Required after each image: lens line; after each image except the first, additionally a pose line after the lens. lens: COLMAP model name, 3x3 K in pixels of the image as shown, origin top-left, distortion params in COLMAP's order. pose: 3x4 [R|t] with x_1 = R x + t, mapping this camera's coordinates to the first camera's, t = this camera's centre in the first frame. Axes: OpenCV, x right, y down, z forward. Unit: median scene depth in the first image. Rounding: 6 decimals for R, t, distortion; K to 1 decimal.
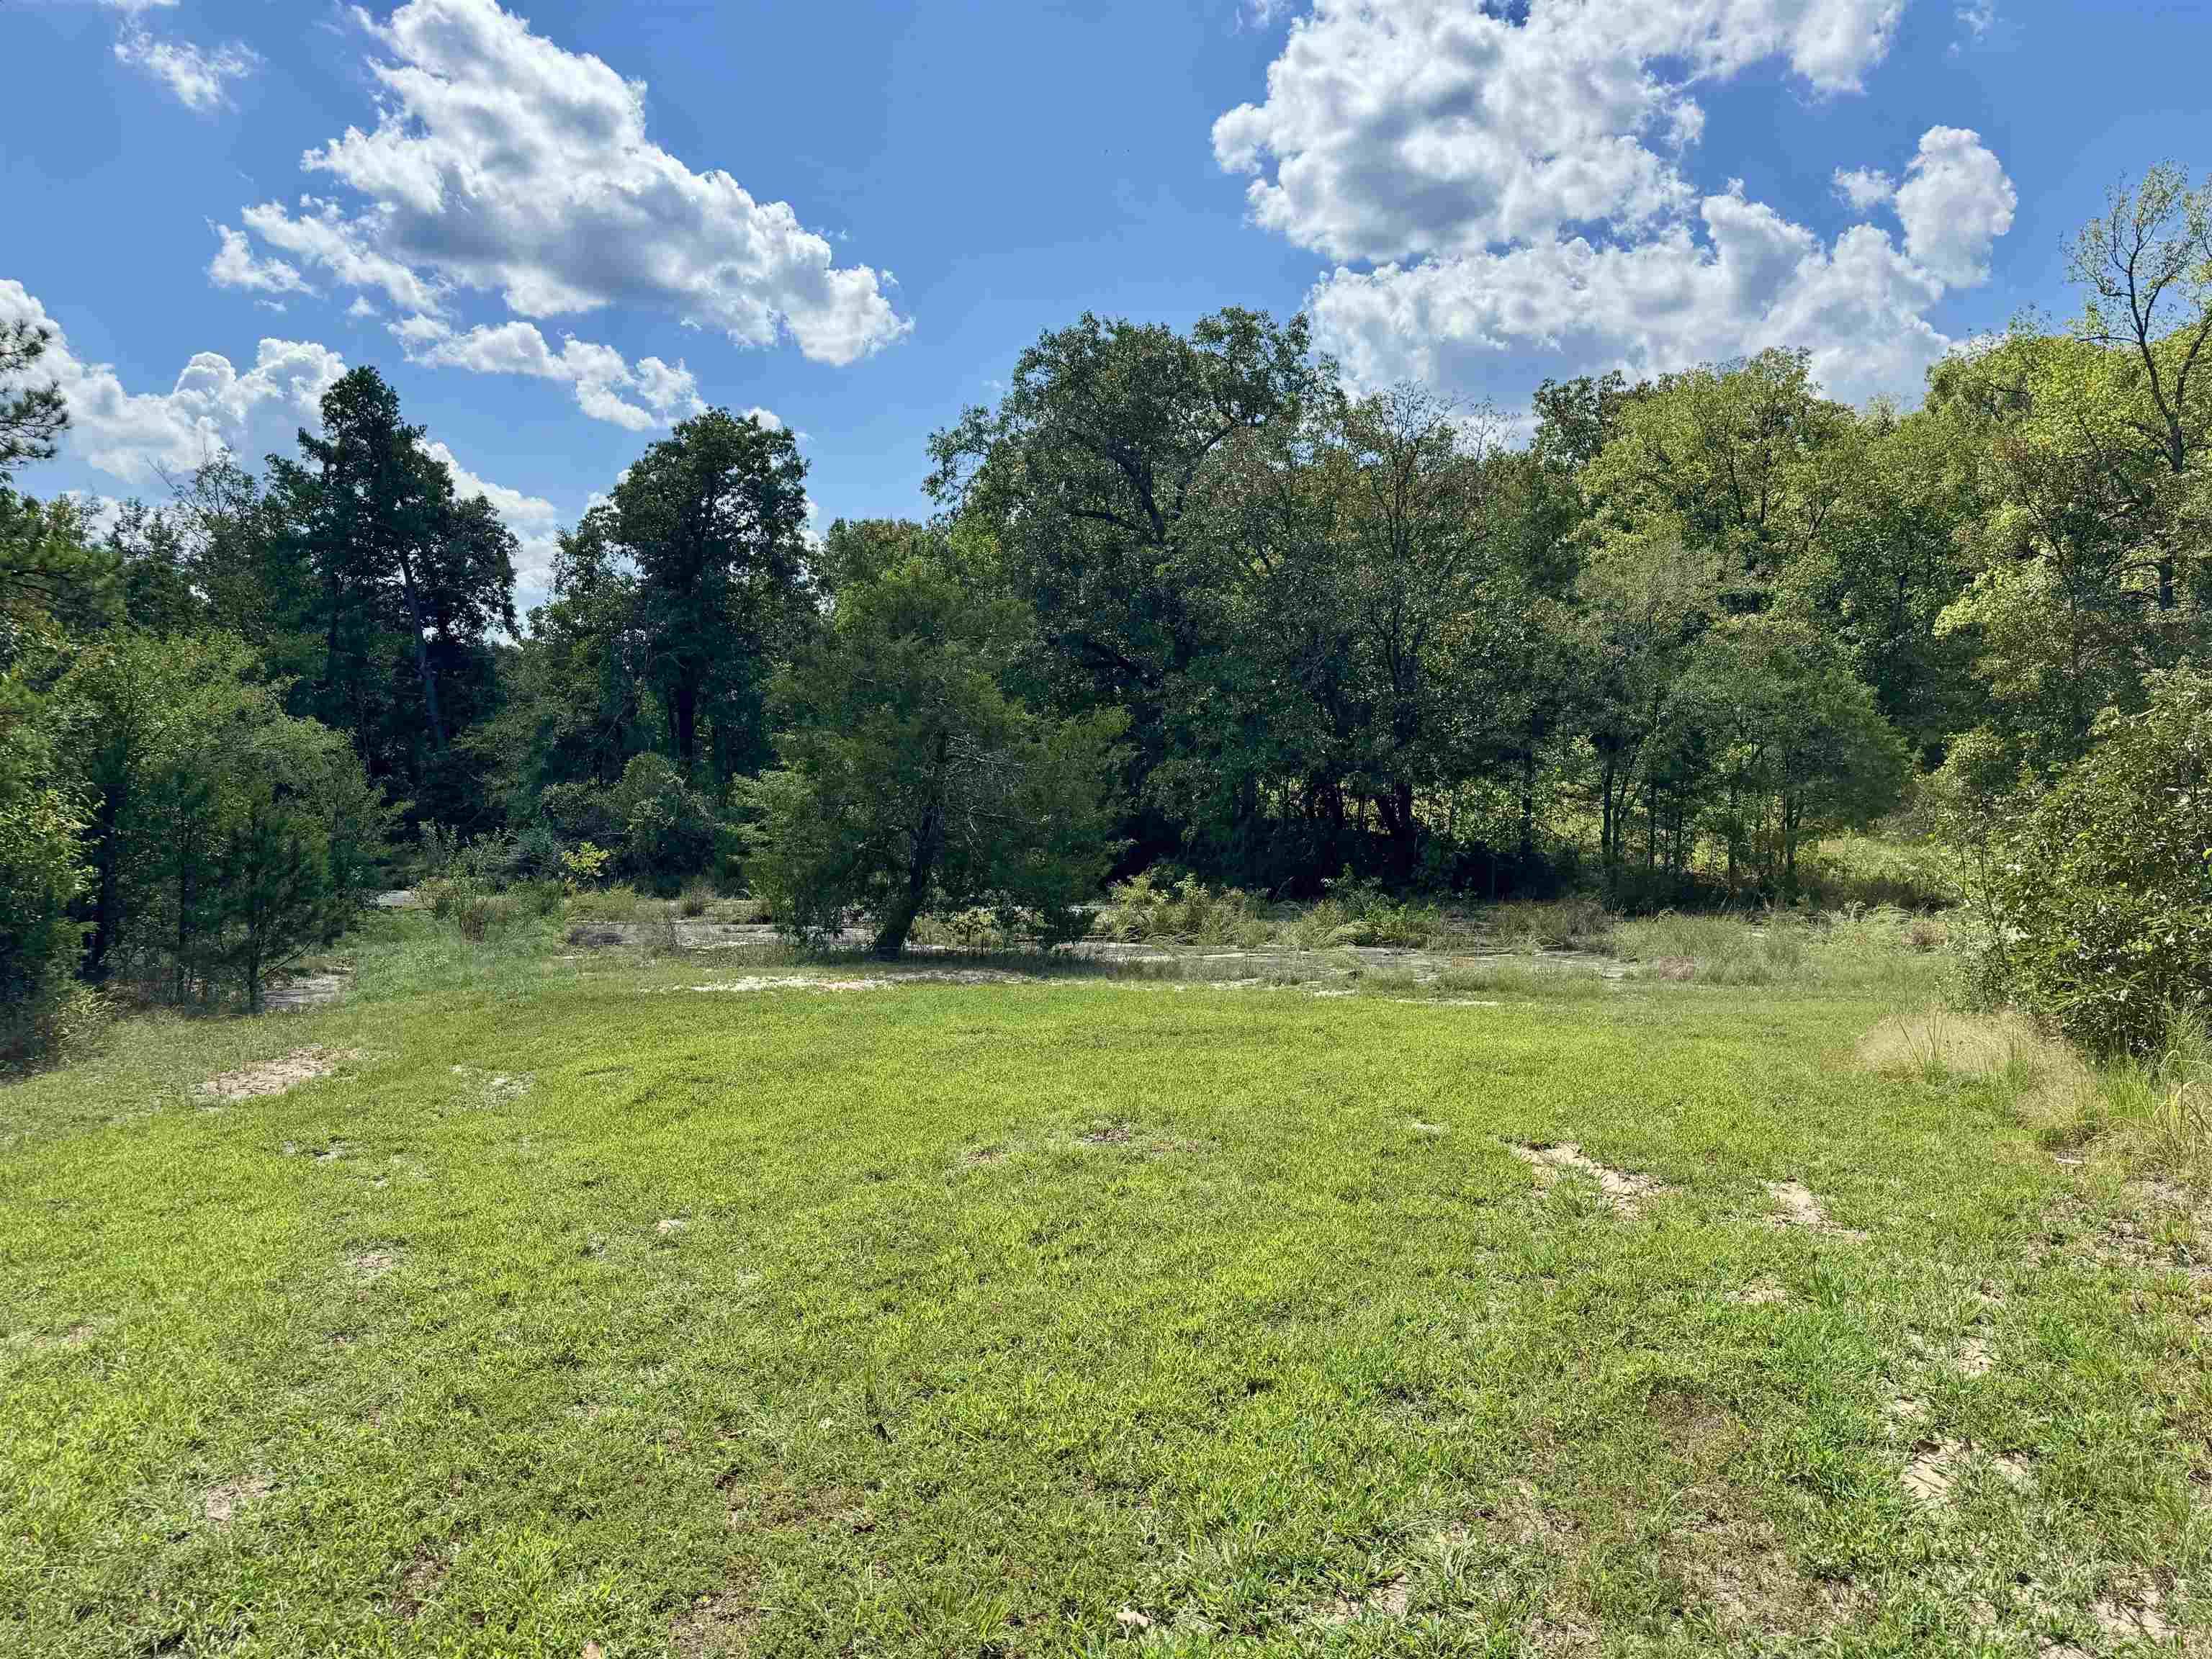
lens RADIAL K [[1548.3, 0, 1108.6], [0, 1548.3, 830.9], [0, 0, 1]] dist [0.021100, 0.010496]
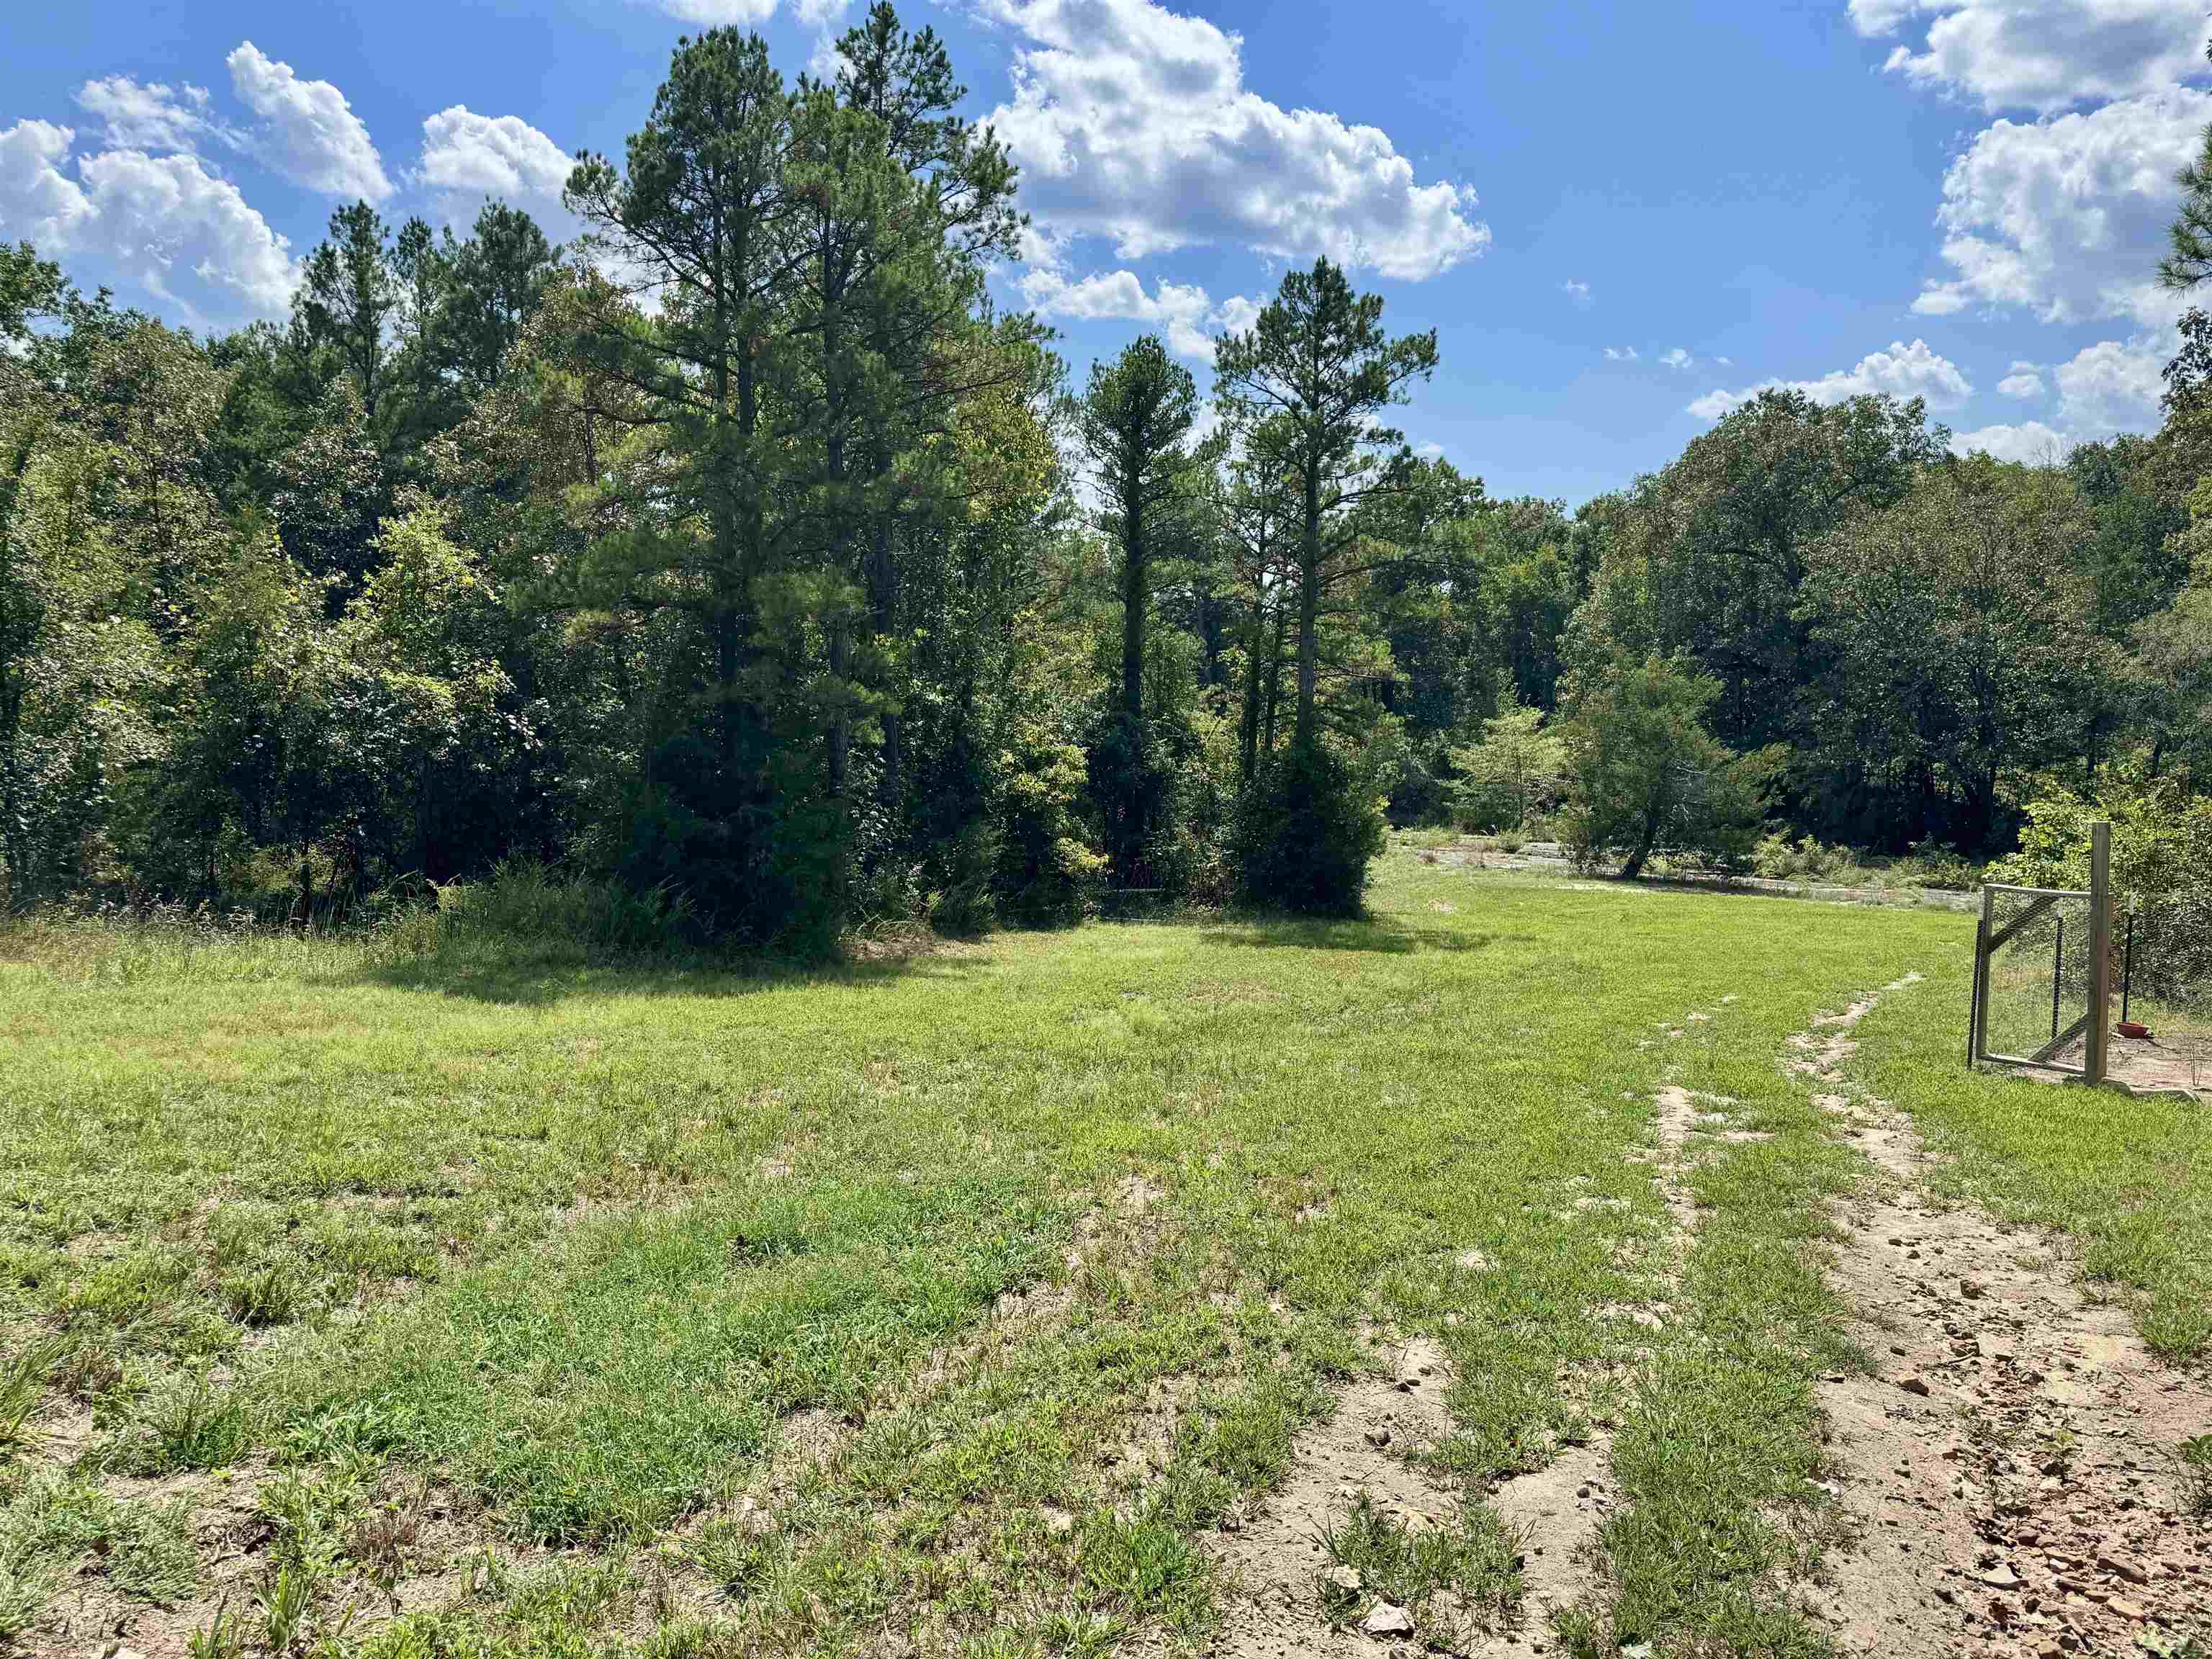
lens RADIAL K [[1548.3, 0, 1106.4], [0, 1548.3, 817.0], [0, 0, 1]] dist [0.021100, 0.010496]
pose [[0.937252, 0.038438, -0.346526, -0.045003], [-0.023847, 0.998644, 0.046274, -0.030000], [0.347835, -0.035106, 0.936898, -0.452759]]
